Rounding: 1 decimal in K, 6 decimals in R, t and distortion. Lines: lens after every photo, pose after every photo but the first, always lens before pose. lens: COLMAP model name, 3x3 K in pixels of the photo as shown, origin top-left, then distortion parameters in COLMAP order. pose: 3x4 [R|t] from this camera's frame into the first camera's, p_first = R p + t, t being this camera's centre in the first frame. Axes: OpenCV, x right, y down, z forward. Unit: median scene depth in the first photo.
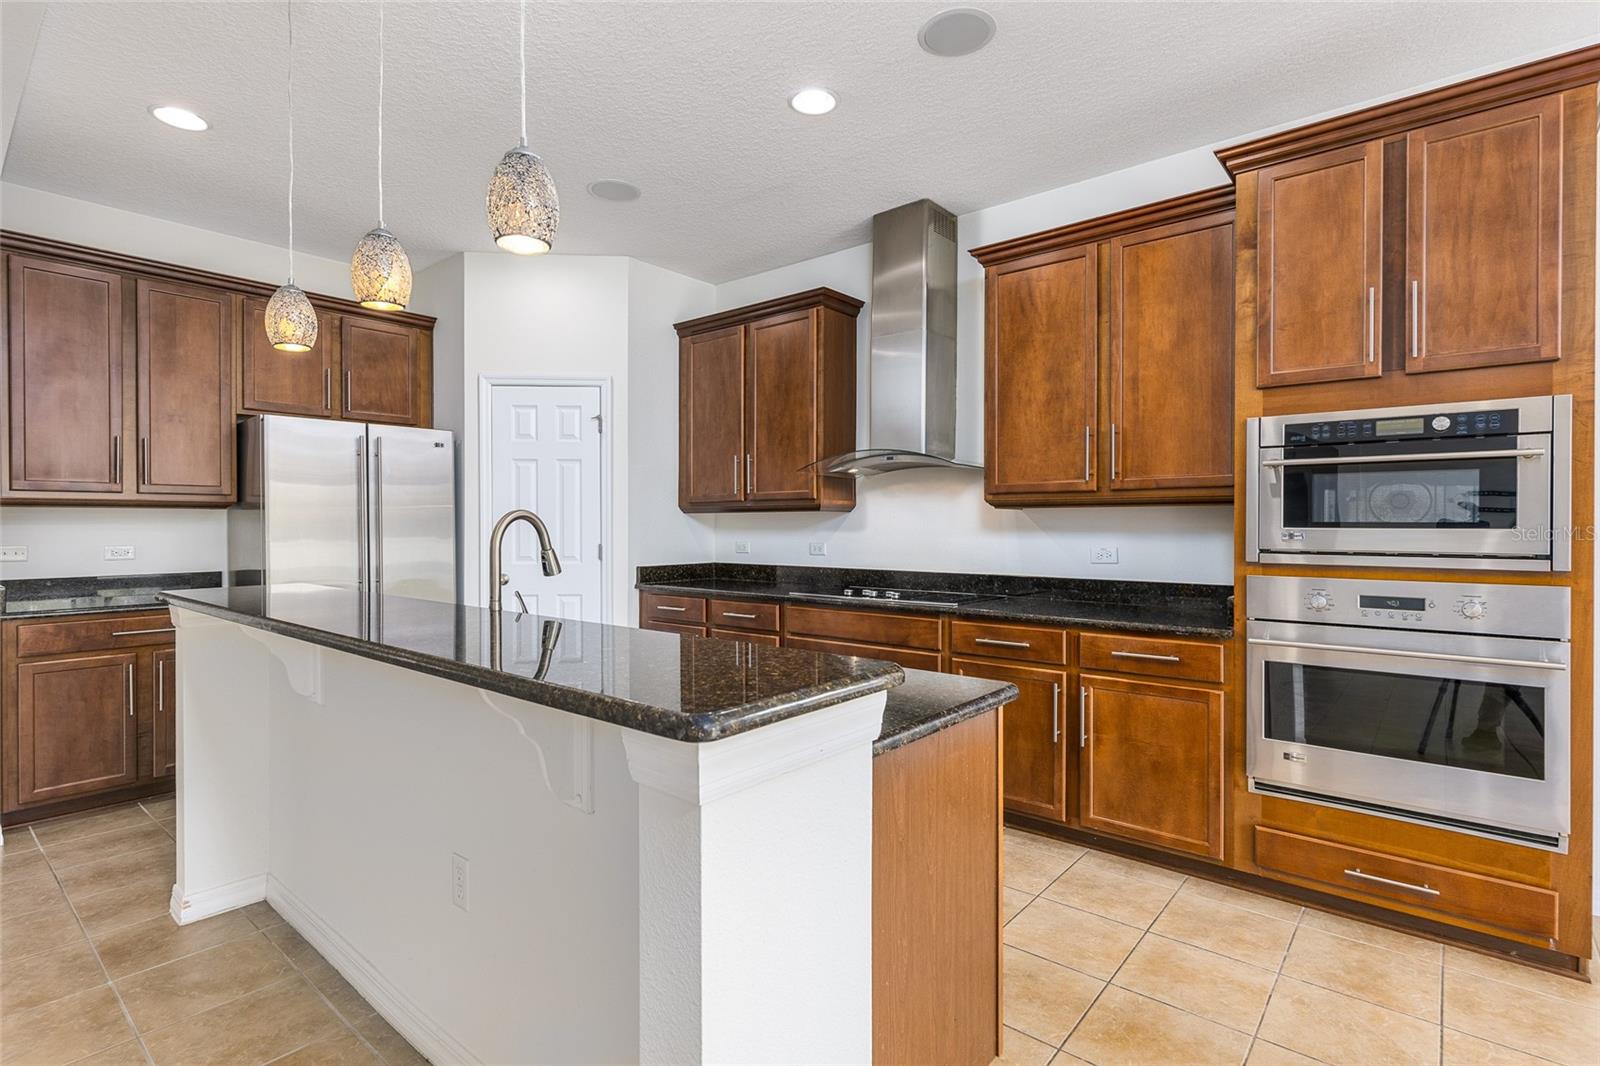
lens RADIAL K [[776.7, 0, 804.1], [0, 776.7, 527.2], [0, 0, 1]] dist [0.001531, -0.000592]
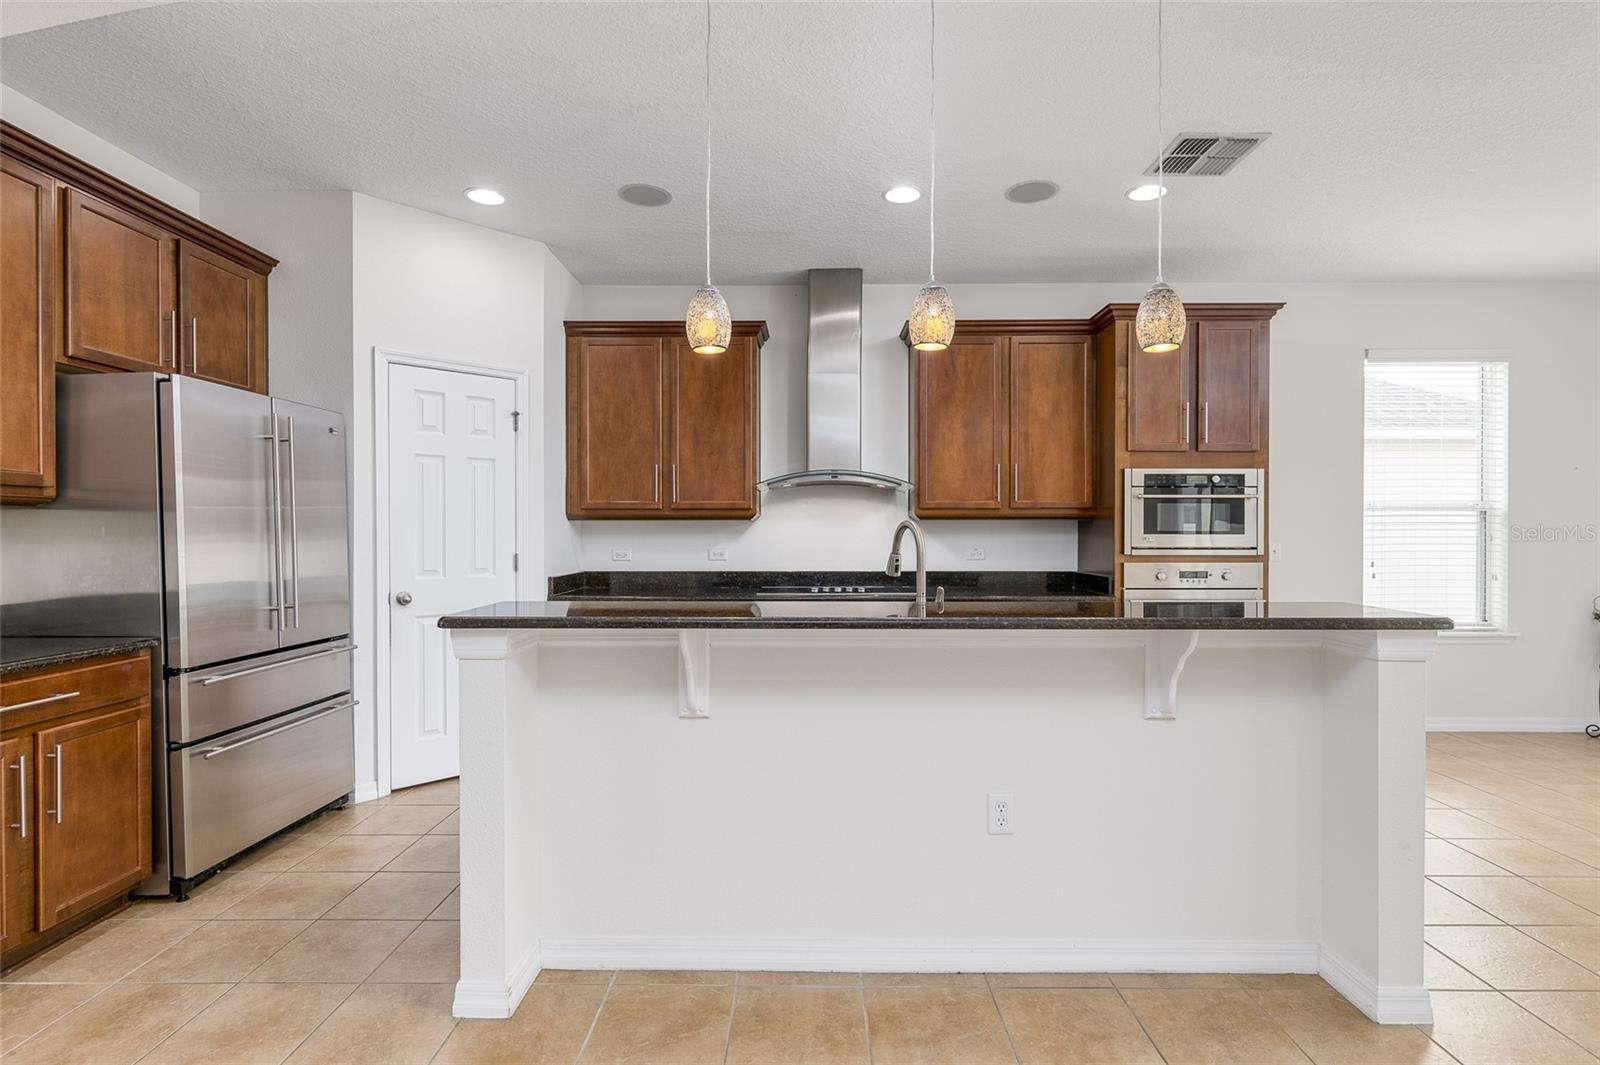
lens RADIAL K [[776.7, 0, 803.6], [0, 776.7, 536.0], [0, 0, 1]] dist [0.001531, -0.000592]
pose [[0.770725, -0.003668, 0.637157, -1.065952], [0.001960, 0.999992, 0.003385, -0.002546], [-0.637165, -0.001360, 0.770727, 0.160019]]
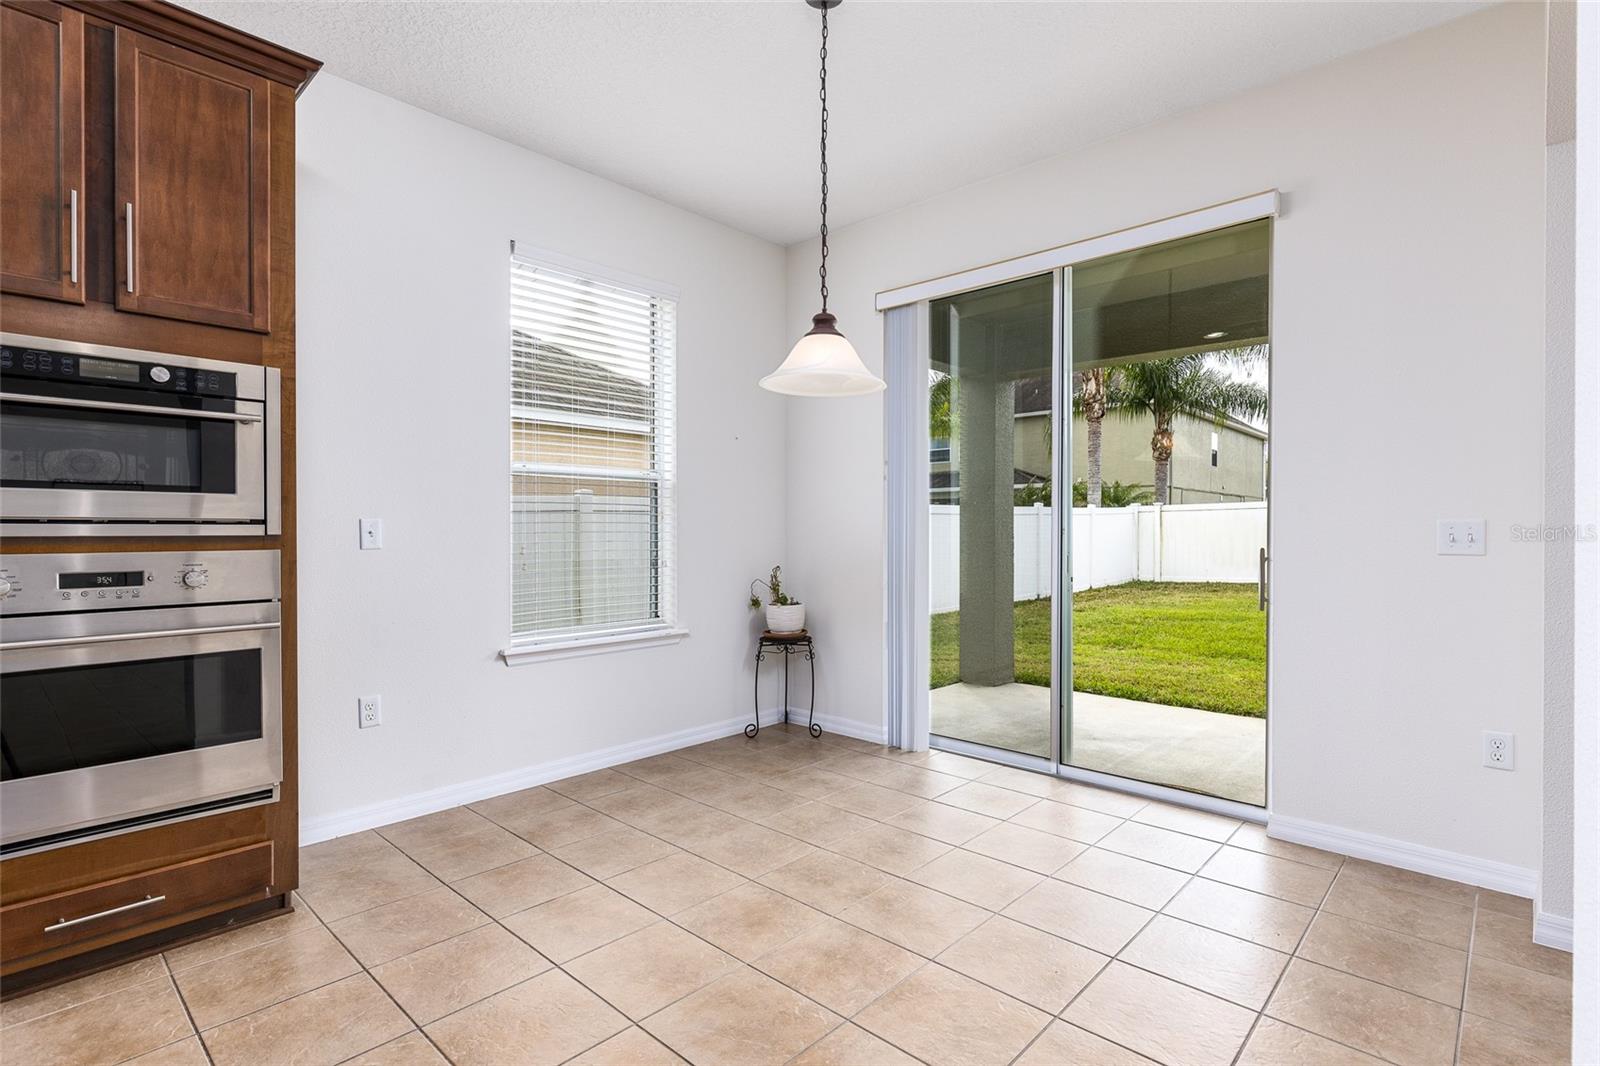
lens RADIAL K [[776.7, 0, 800.1], [0, 776.7, 534.1], [0, 0, 1]] dist [0.001531, -0.000592]
pose [[0.051632, -0.006693, 0.998644, -0.035705], [0.005368, 0.999965, 0.006424, 0.044630], [-0.998652, 0.005029, 0.051666, 0.196576]]
